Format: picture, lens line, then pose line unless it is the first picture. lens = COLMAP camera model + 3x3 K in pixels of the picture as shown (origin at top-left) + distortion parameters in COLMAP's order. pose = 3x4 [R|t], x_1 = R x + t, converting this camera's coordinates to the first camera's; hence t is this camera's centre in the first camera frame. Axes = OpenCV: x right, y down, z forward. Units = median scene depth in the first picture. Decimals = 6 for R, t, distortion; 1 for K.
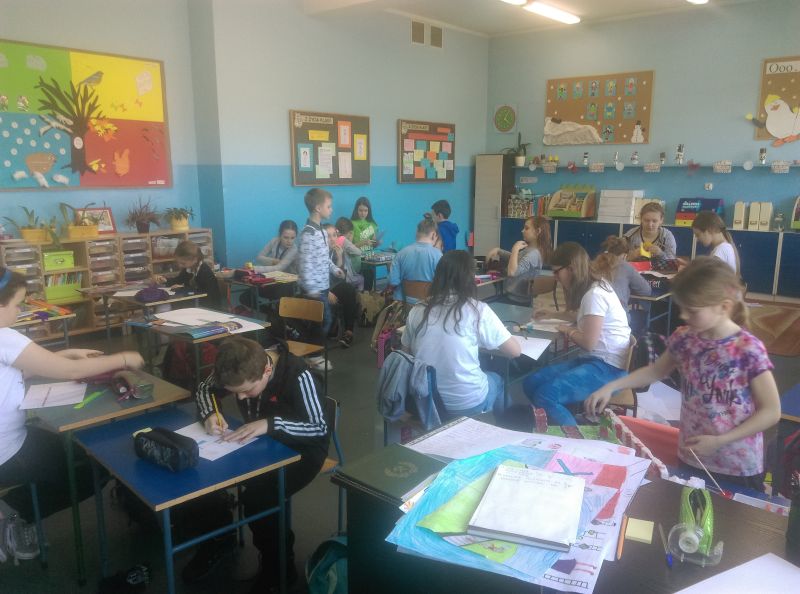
lens RADIAL K [[651.9, 0, 400.0], [0, 651.9, 297.0], [0, 0, 1]] dist [0.091737, -0.140378]
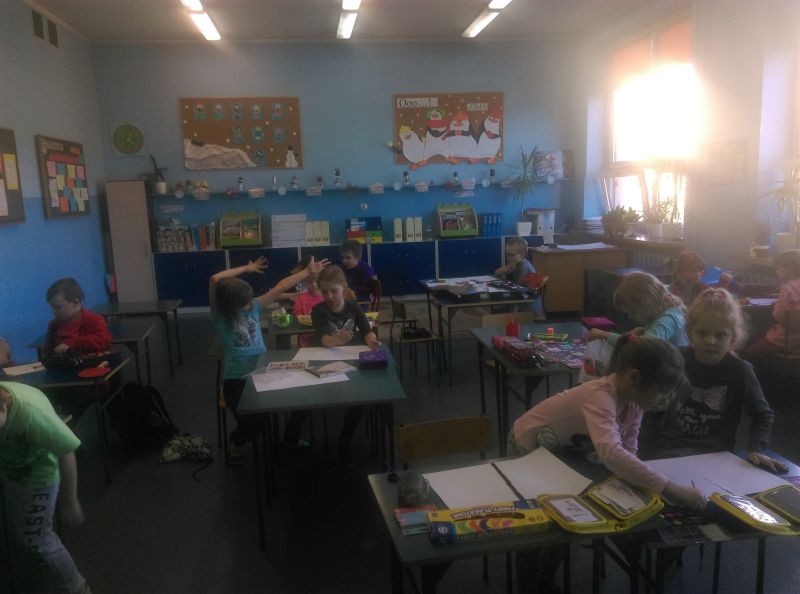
lens RADIAL K [[651.9, 0, 400.0], [0, 651.9, 297.0], [0, 0, 1]] dist [0.091737, -0.140378]
pose [[0.679008, -0.146352, 0.719395, -0.281483], [0.177753, 0.983544, 0.032316, -0.040121], [-0.712286, 0.105932, 0.693849, 0.200482]]
